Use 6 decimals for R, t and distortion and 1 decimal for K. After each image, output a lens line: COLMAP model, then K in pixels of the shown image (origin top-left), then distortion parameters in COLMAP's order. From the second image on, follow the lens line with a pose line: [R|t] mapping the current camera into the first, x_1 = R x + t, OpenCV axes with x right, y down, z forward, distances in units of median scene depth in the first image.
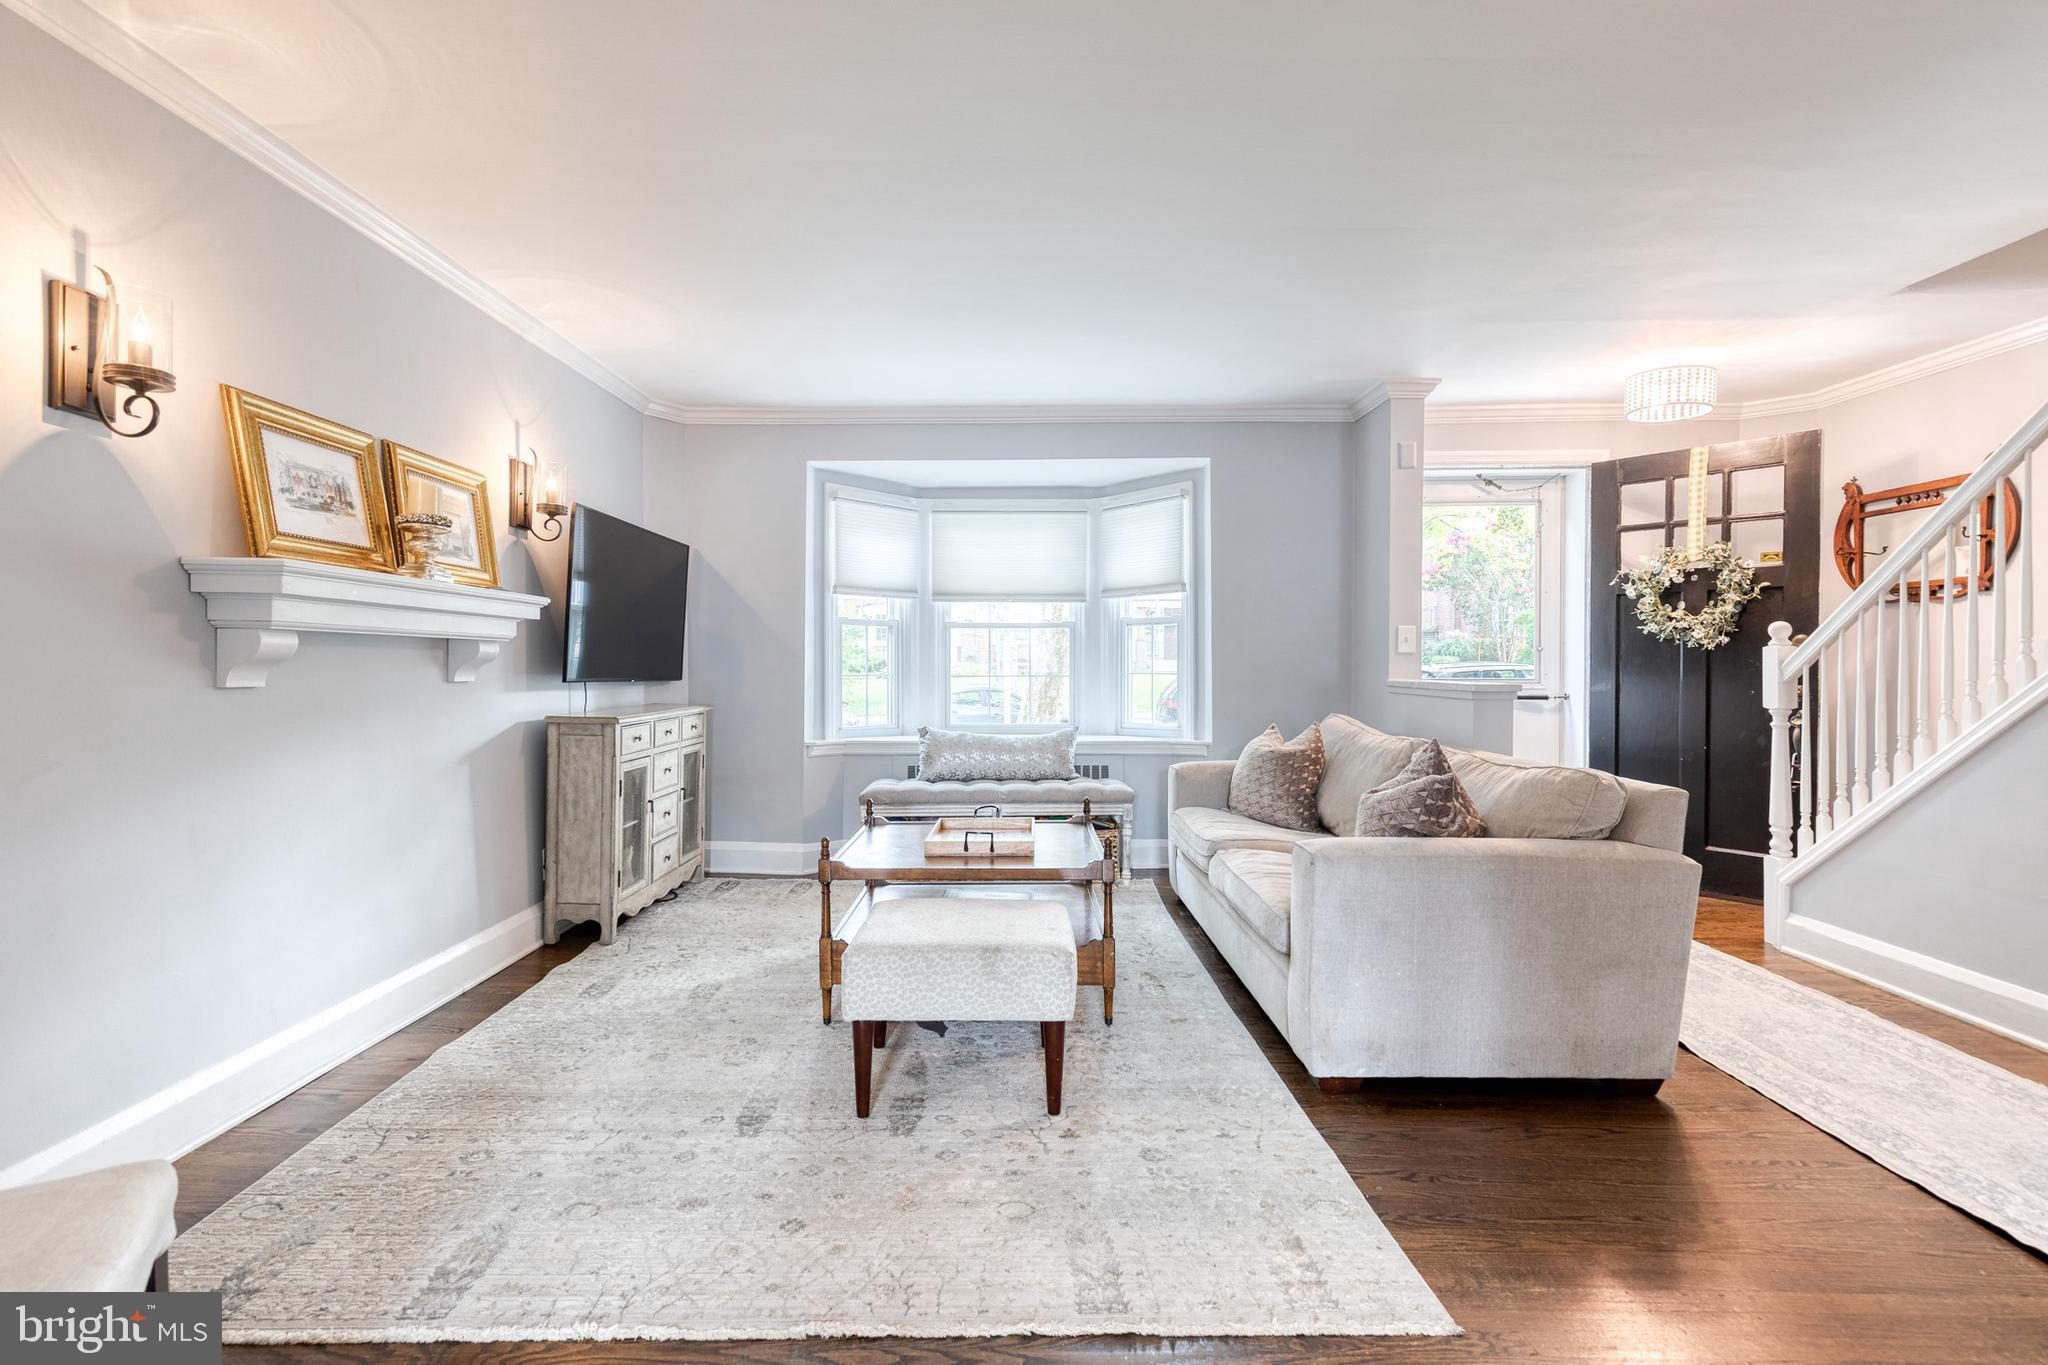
lens RADIAL K [[948.3, 0, 1000.9], [0, 948.3, 674.4], [0, 0, 1]] dist [0.009586, -0.000497]
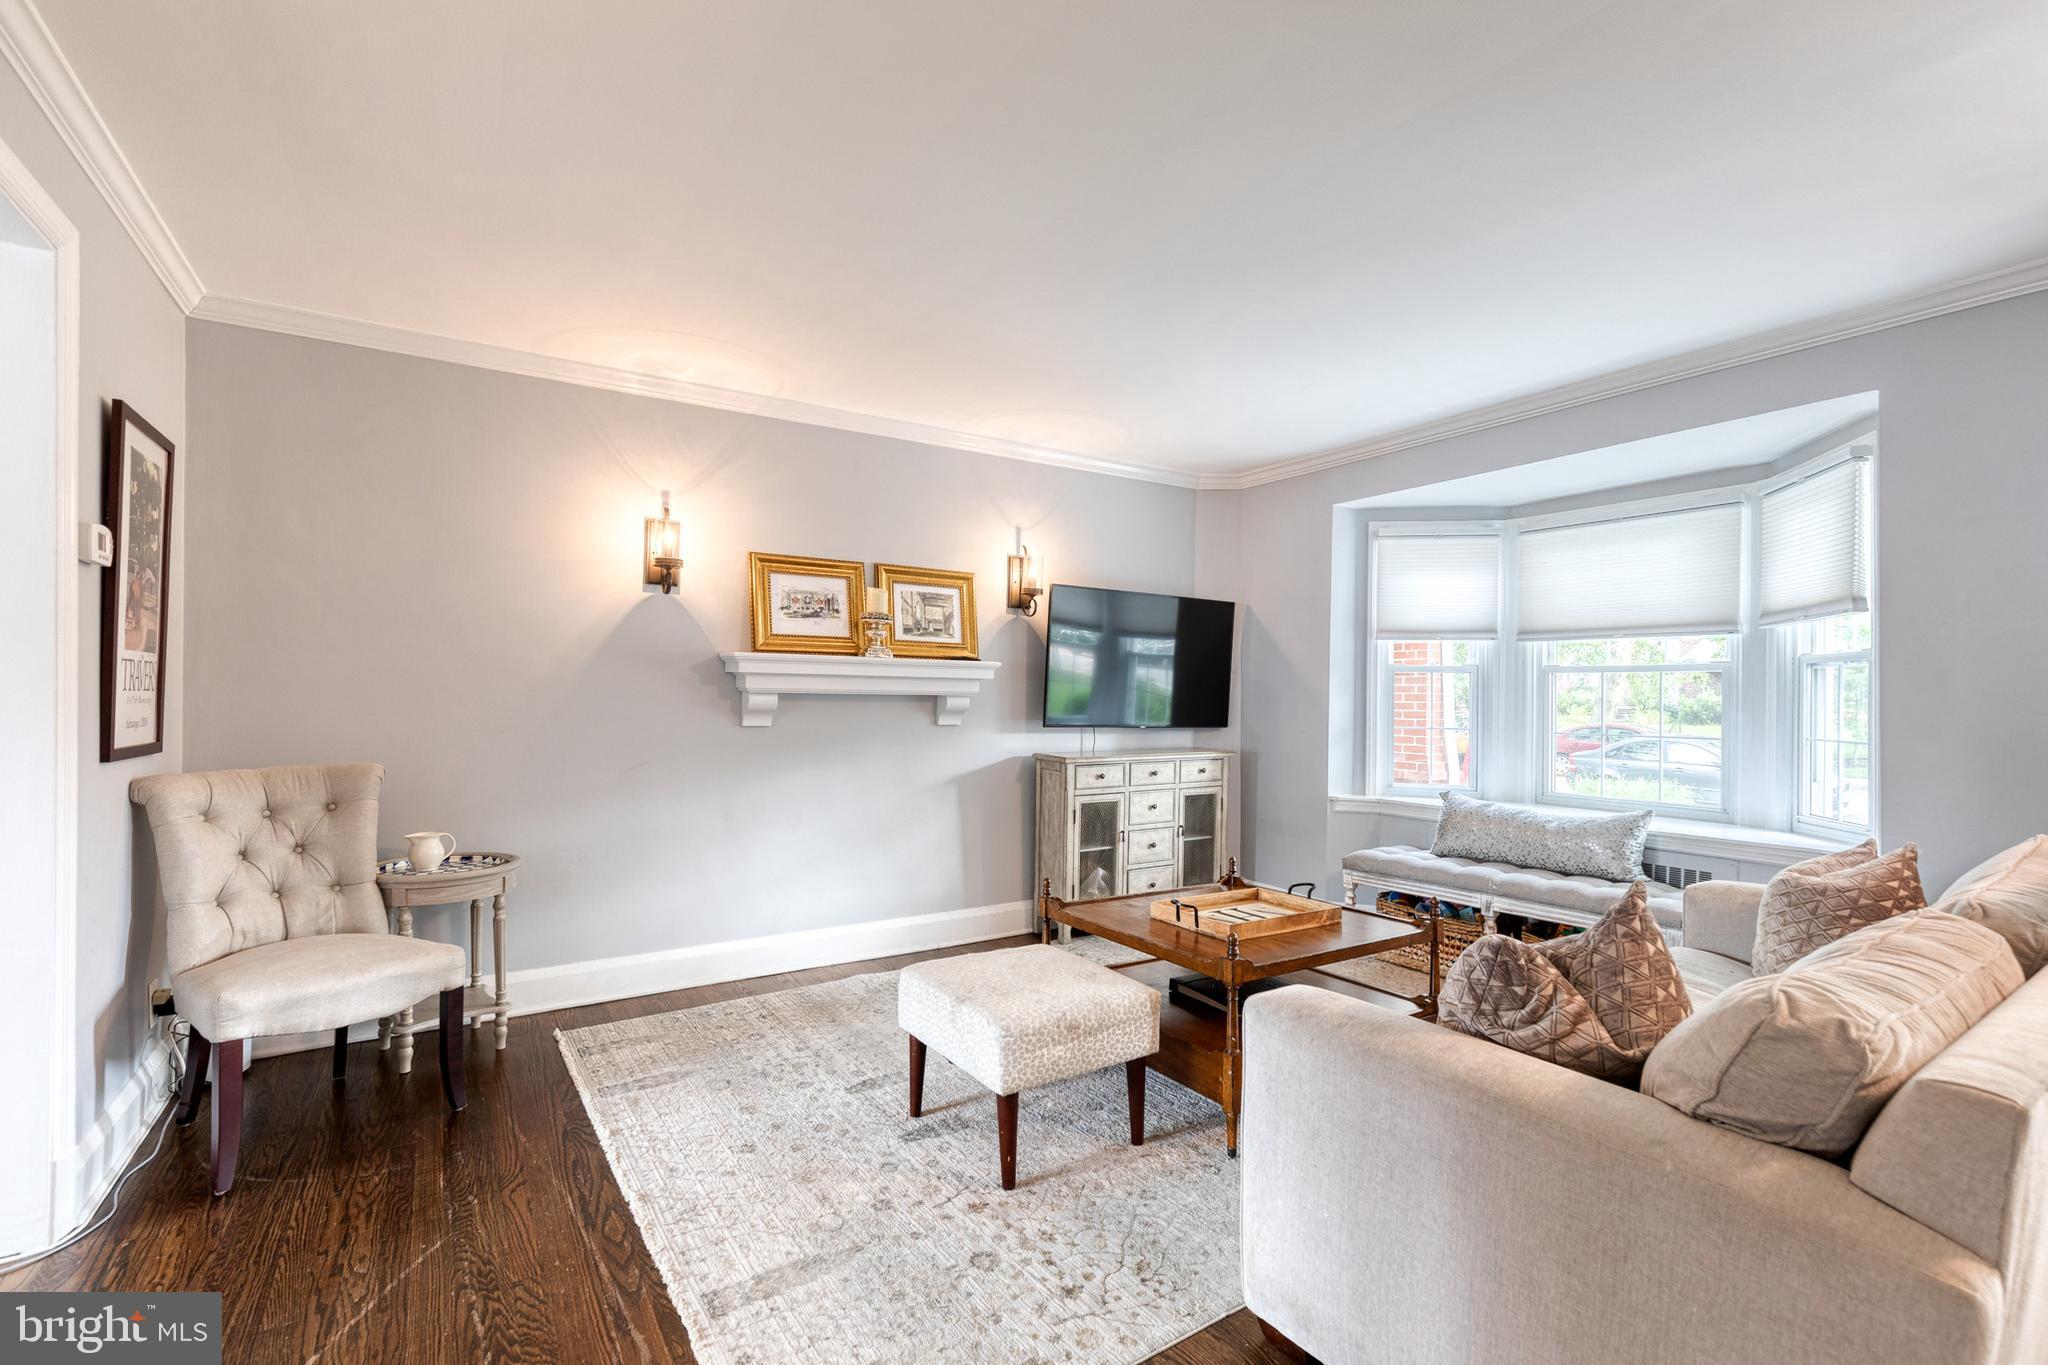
lens RADIAL K [[920.8, 0, 1042.9], [0, 920.8, 697.9], [0, 0, 1]] dist [0.008582, -0.000588]
pose [[0.567667, 0.007332, -0.823226, 0.597817], [-0.018738, 0.999816, -0.004016, -0.028204], [0.823045, 0.017705, 0.567700, 0.335105]]
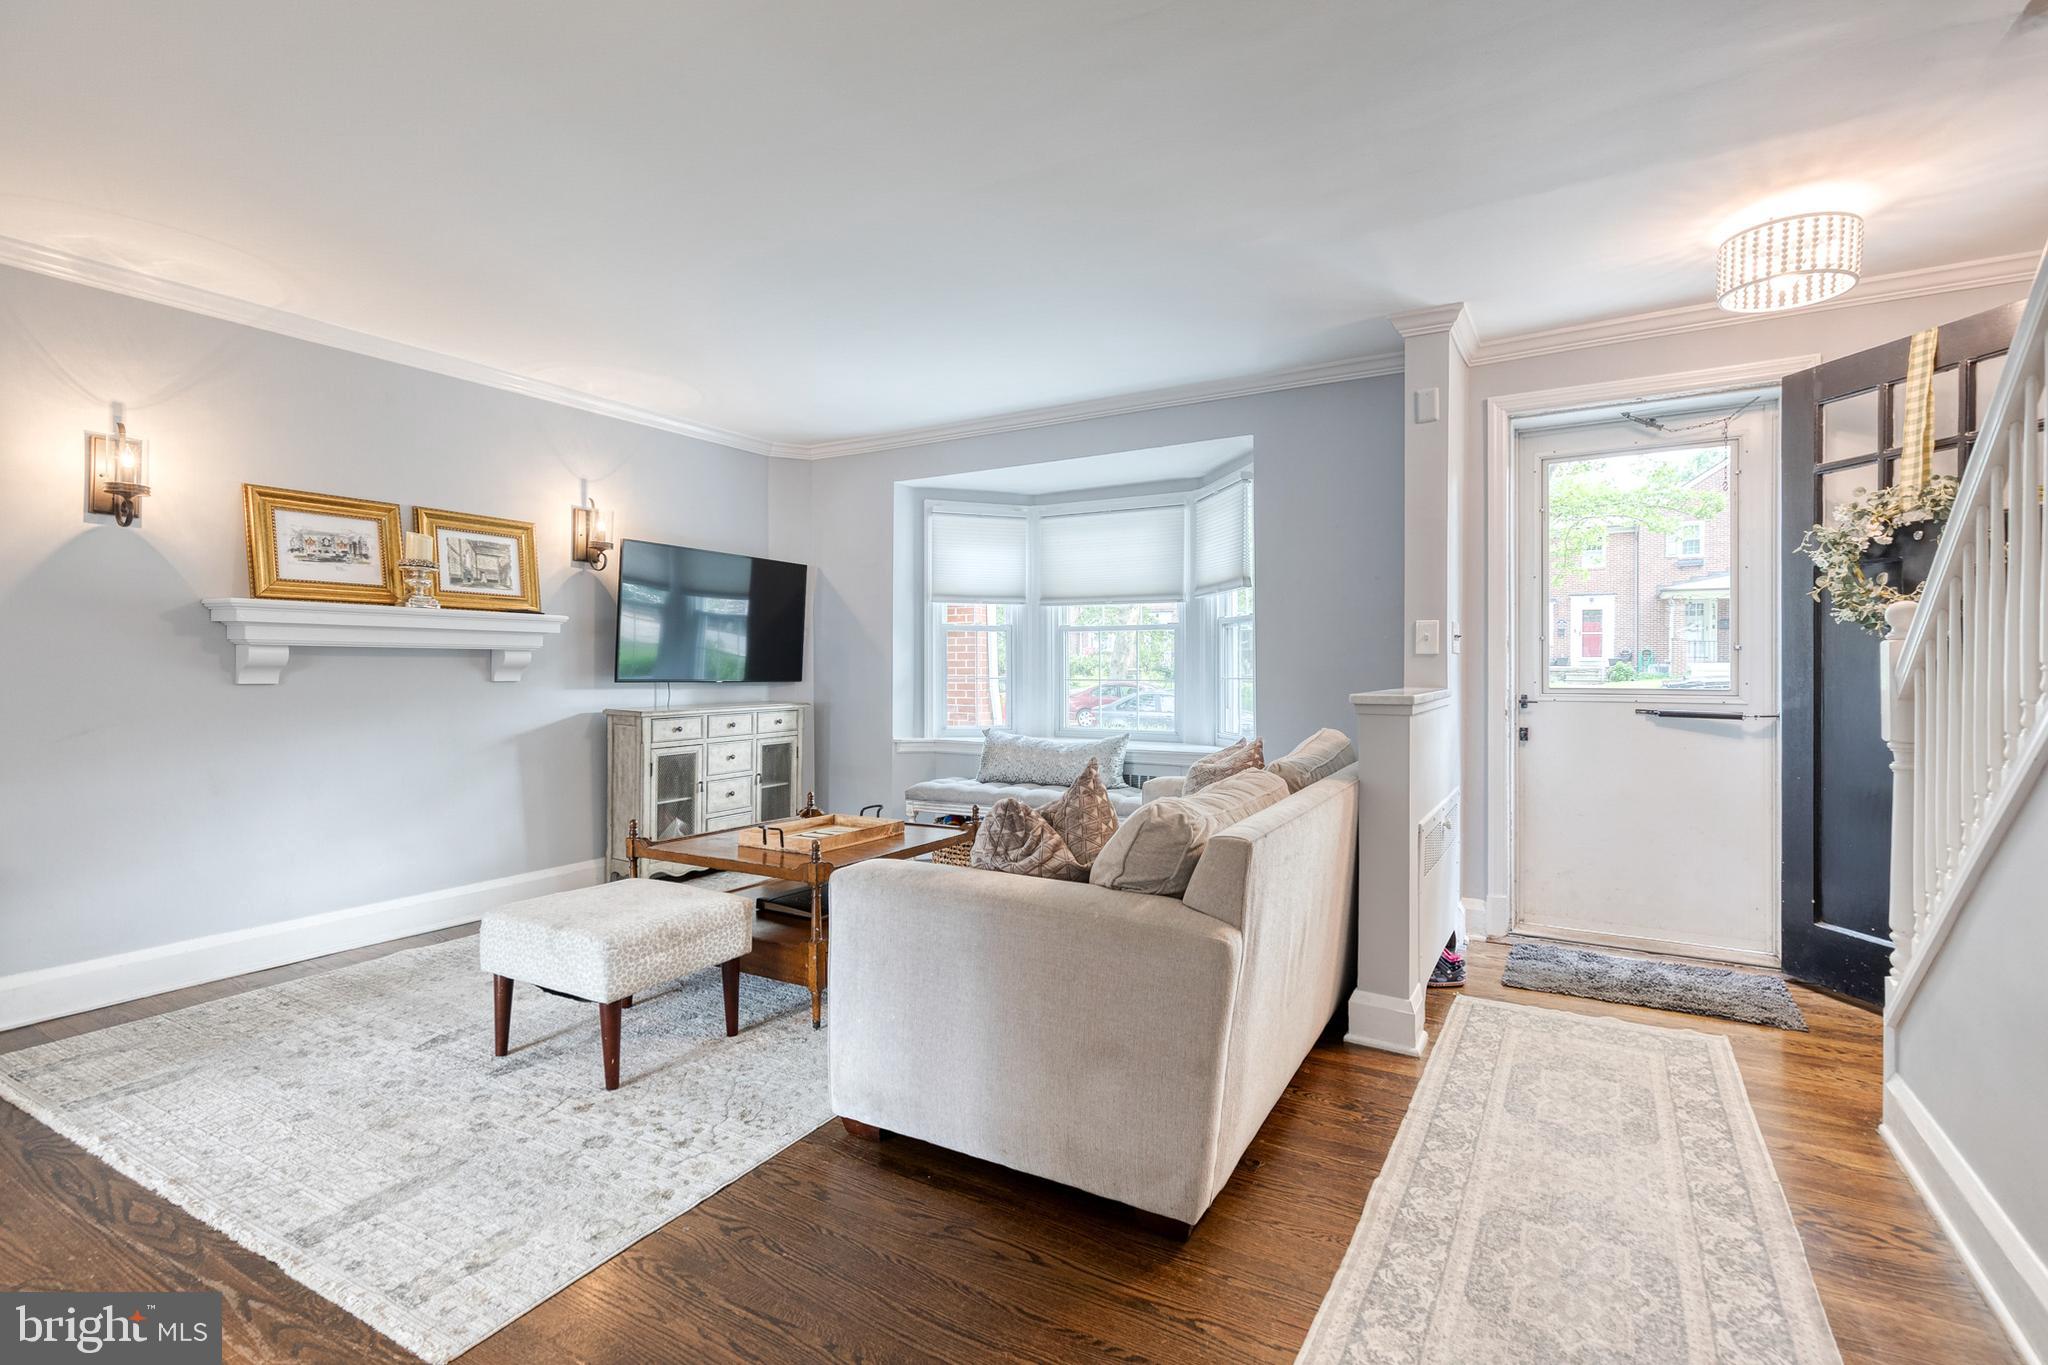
lens RADIAL K [[927.3, 0, 1044.7], [0, 927.3, 670.4], [0, 0, 1]] dist [0.007844, -0.000135]
pose [[0.875650, 0.002314, -0.482941, 0.690280], [-0.005266, 0.999975, -0.004756, -0.005170], [0.482918, 0.006708, 0.875640, 0.218943]]
